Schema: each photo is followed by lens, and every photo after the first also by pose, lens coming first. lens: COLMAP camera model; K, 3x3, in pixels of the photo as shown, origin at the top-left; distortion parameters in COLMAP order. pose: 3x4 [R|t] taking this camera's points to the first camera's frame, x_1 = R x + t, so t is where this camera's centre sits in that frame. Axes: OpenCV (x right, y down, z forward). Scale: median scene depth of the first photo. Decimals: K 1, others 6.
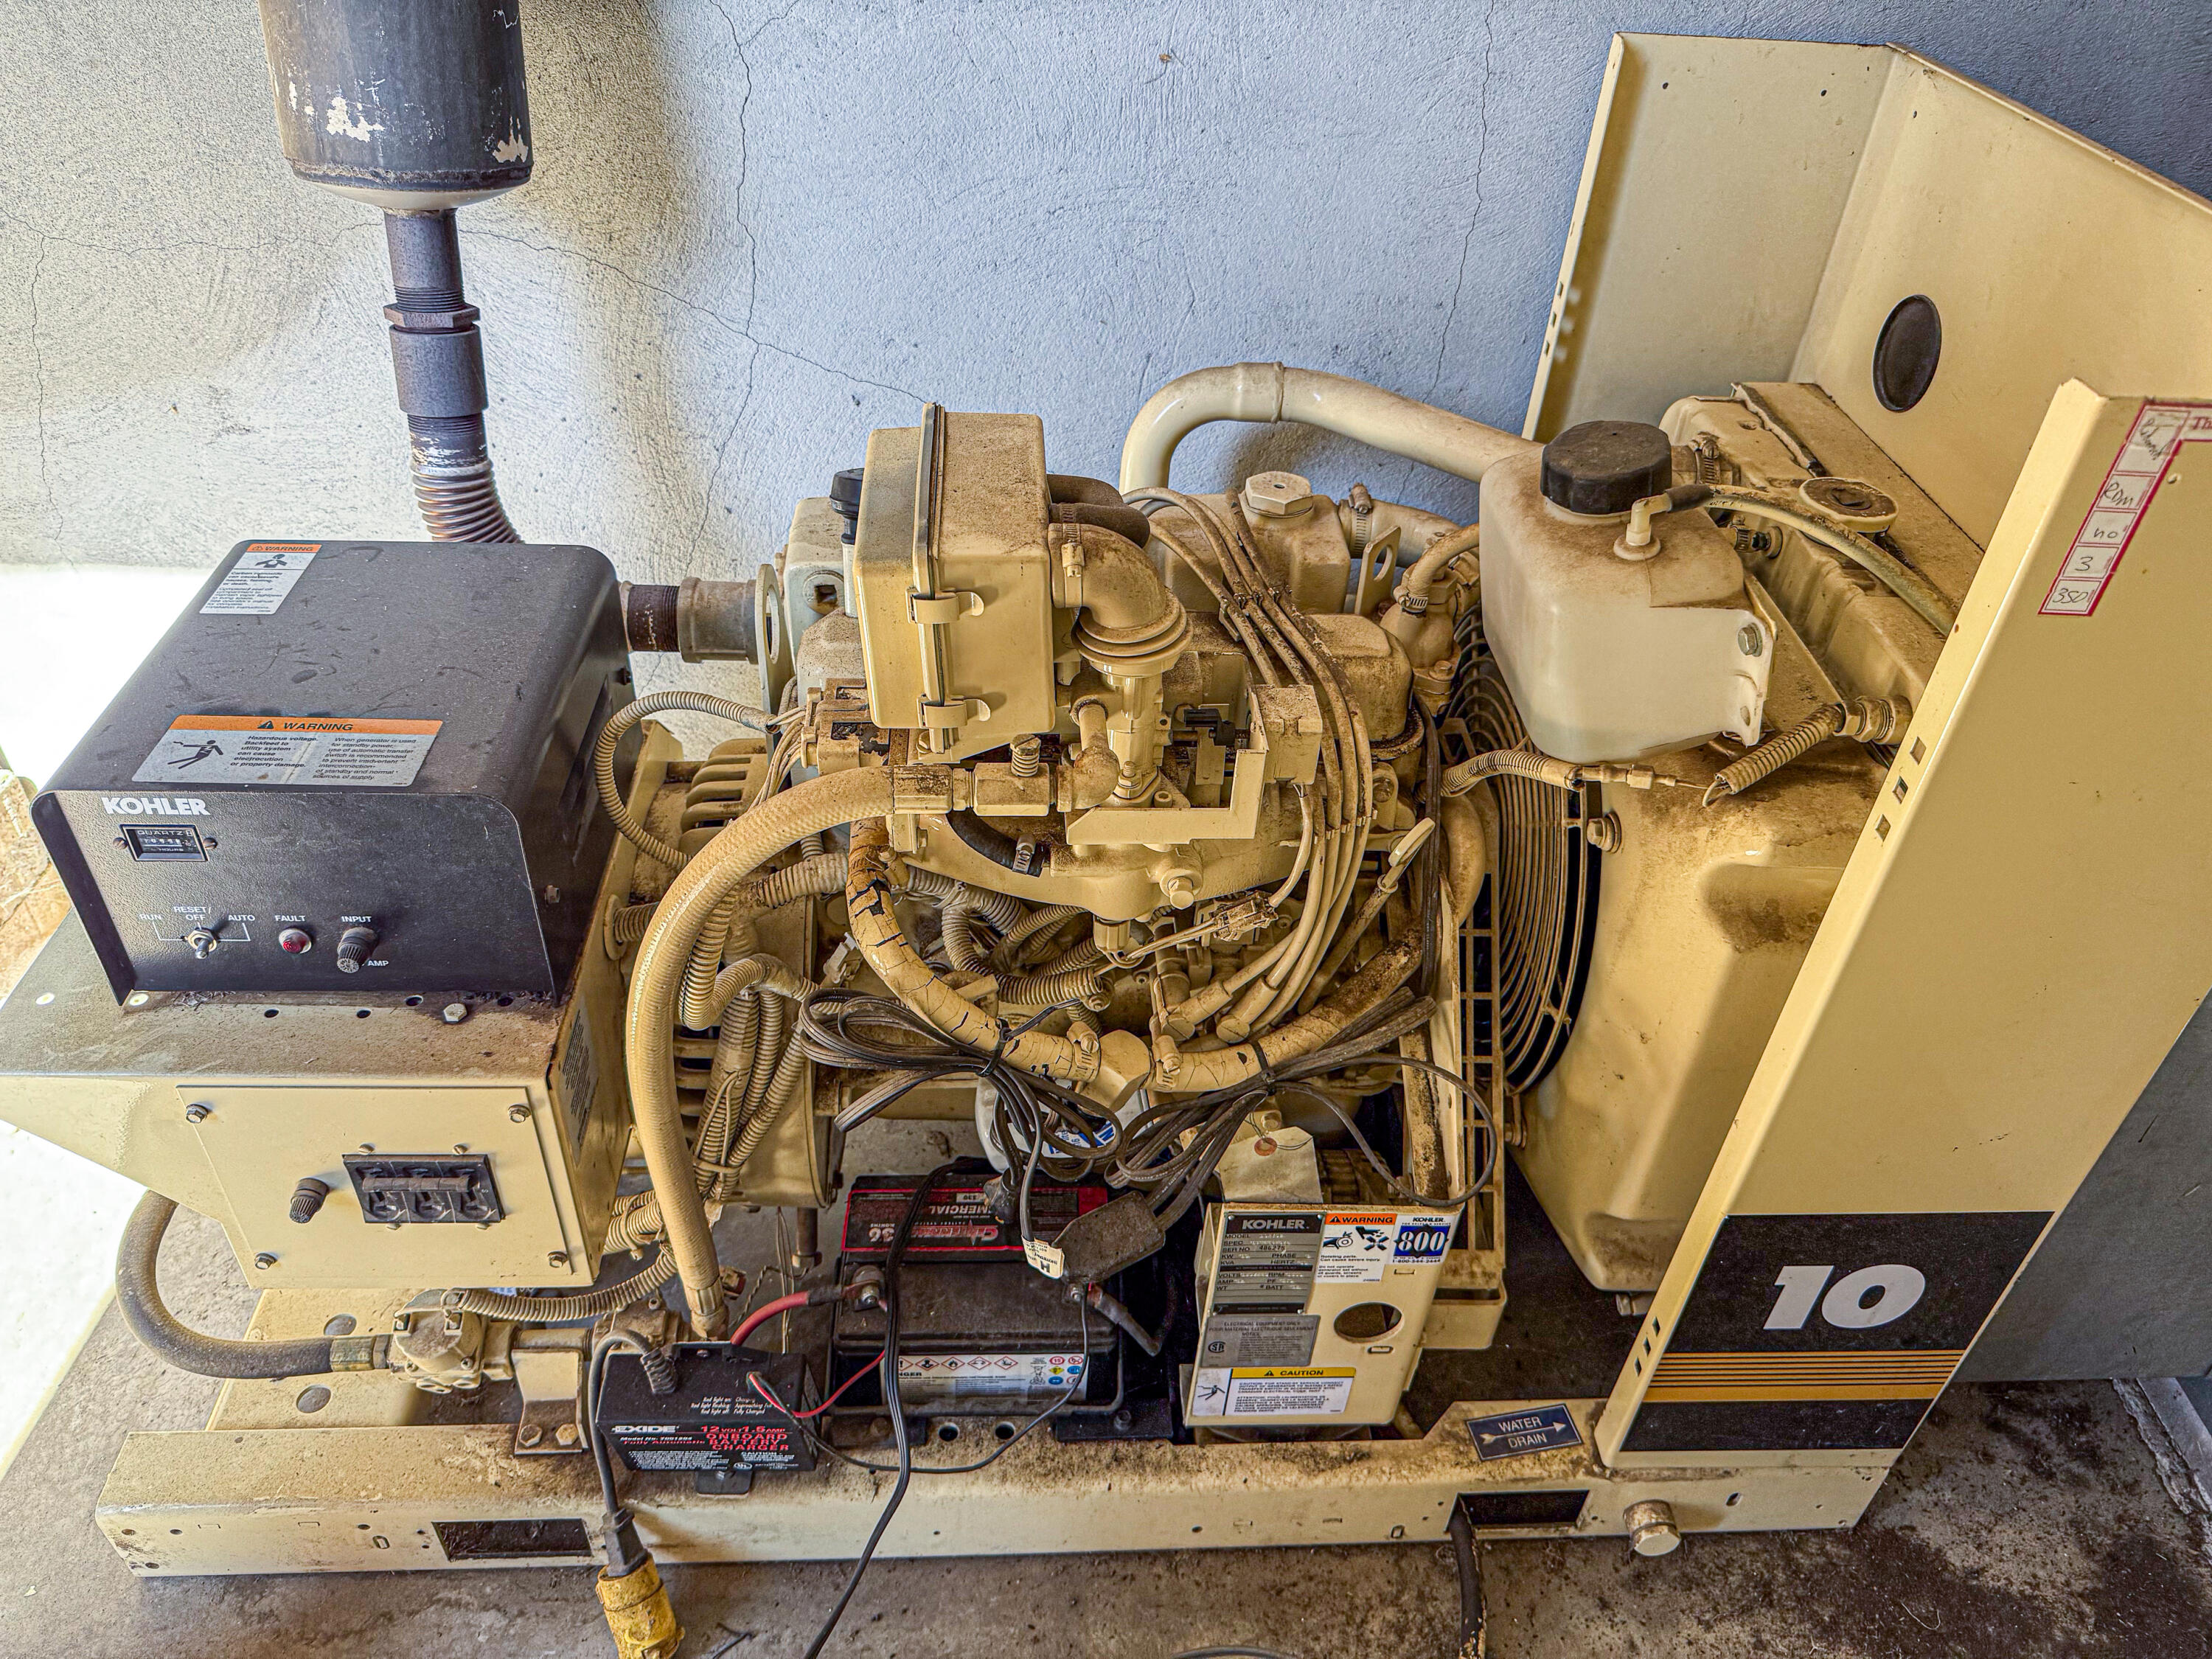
lens RADIAL K [[1564.2, 0, 1101.0], [0, 1564.2, 827.4], [0, 0, 1]] dist [-0.026360, -0.000649]
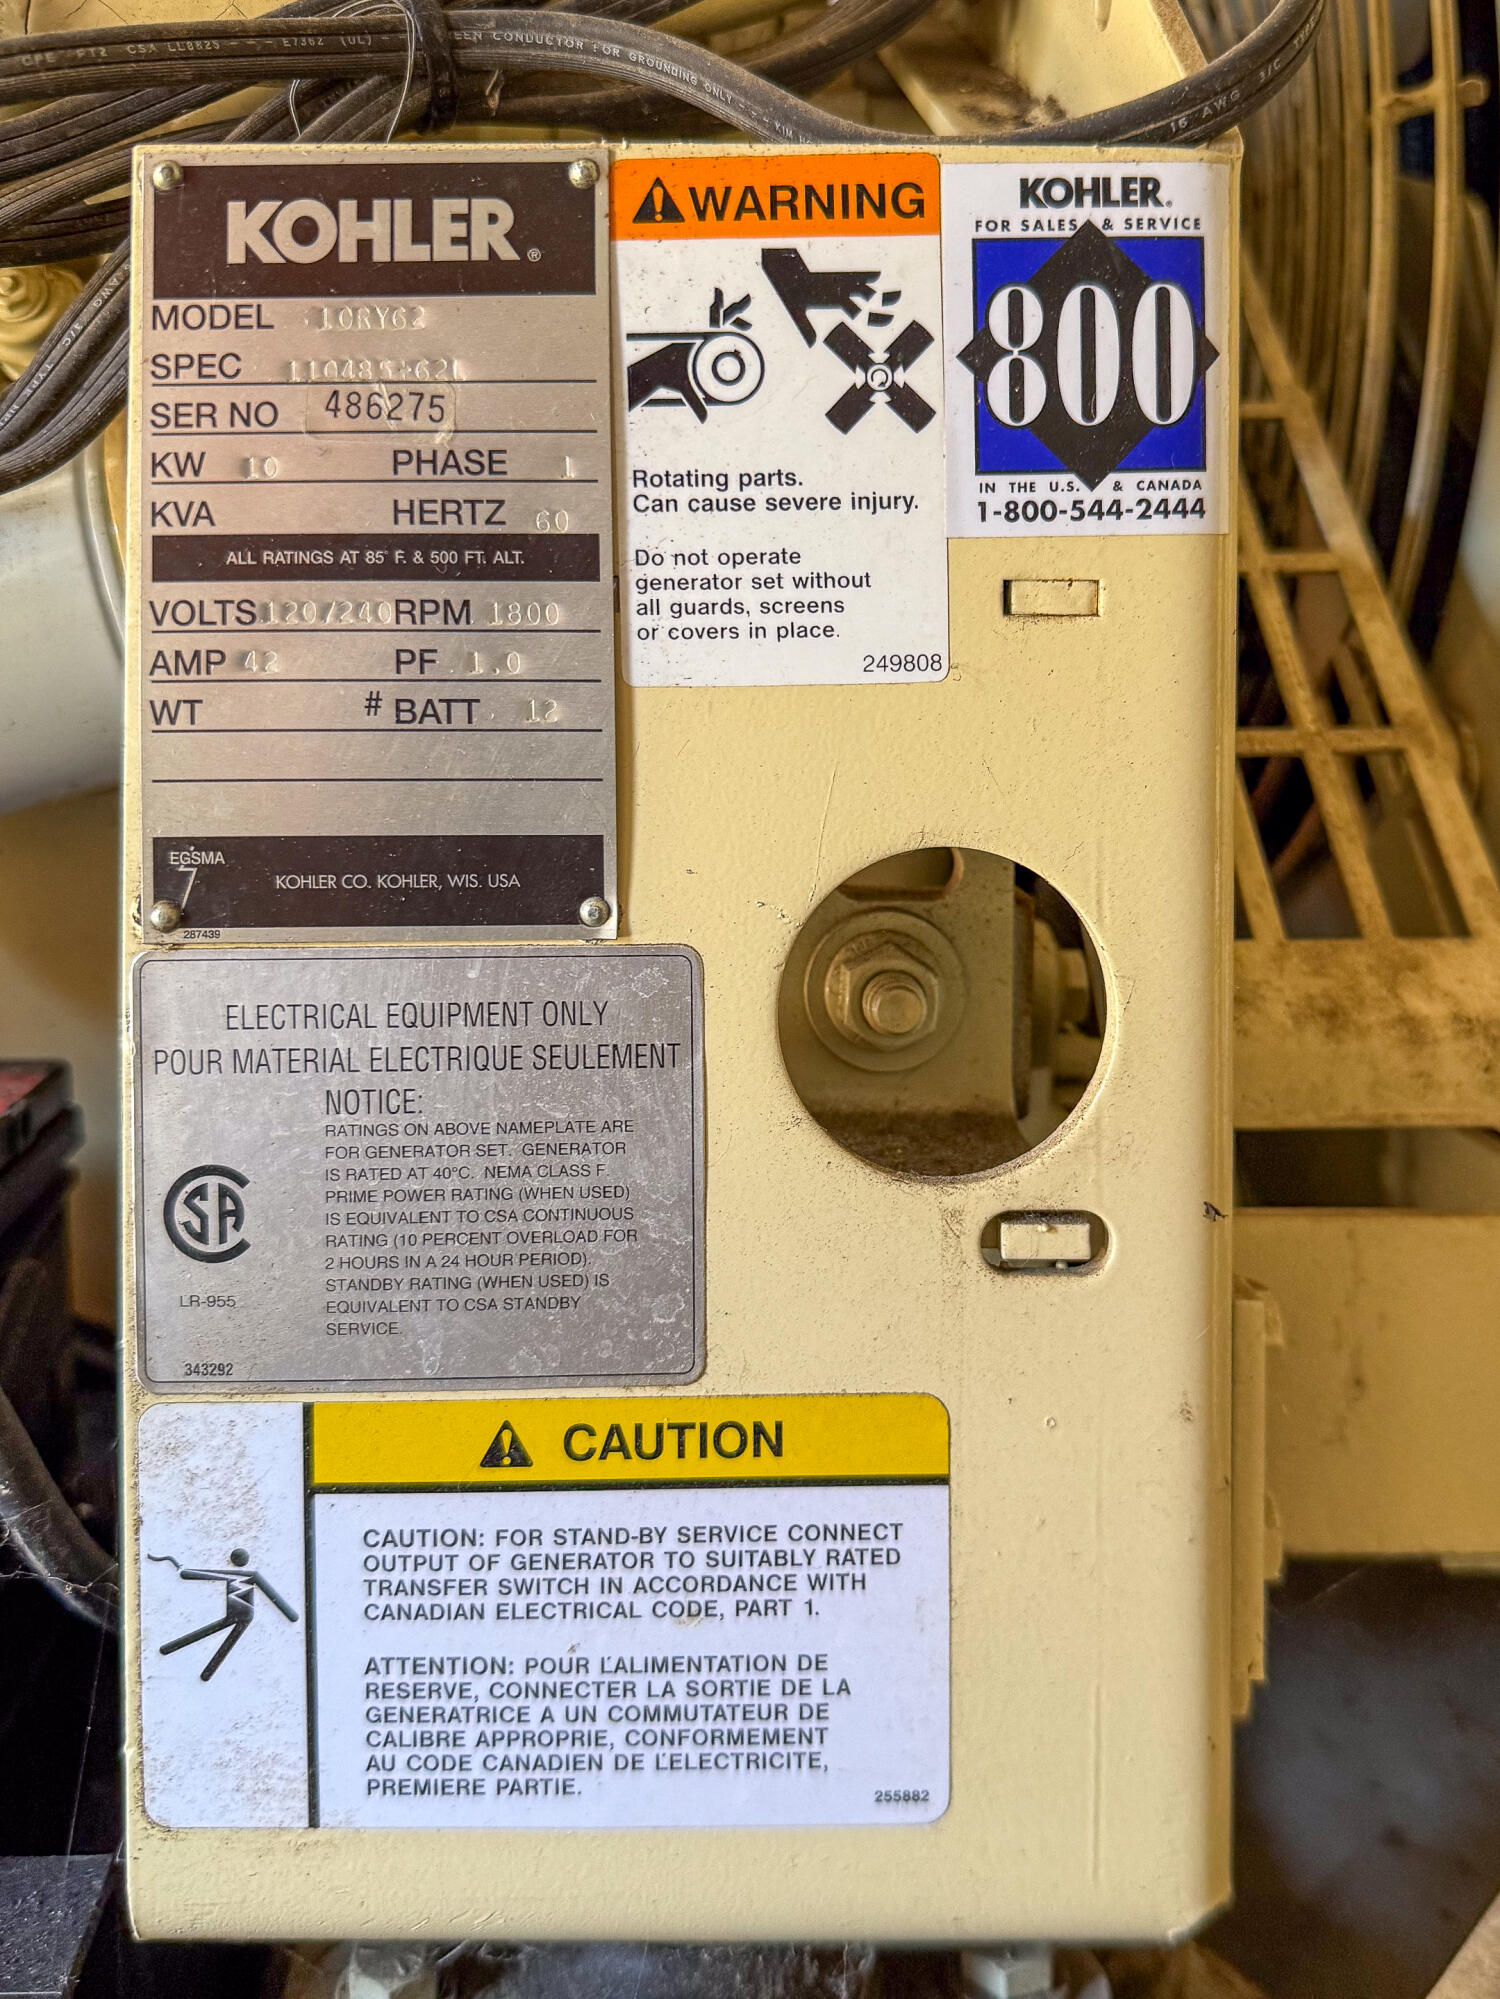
lens RADIAL K [[1413.6, 0, 755.3], [0, 1413.6, 999.3], [0, 0, 1]] dist [-0.026360, -0.000649]
pose [[0.996895, -0.058550, -0.052660, 0.161786], [0.012731, 0.779749, -0.625963, 0.445186], [0.077712, 0.623348, 0.778073, 0.885485]]
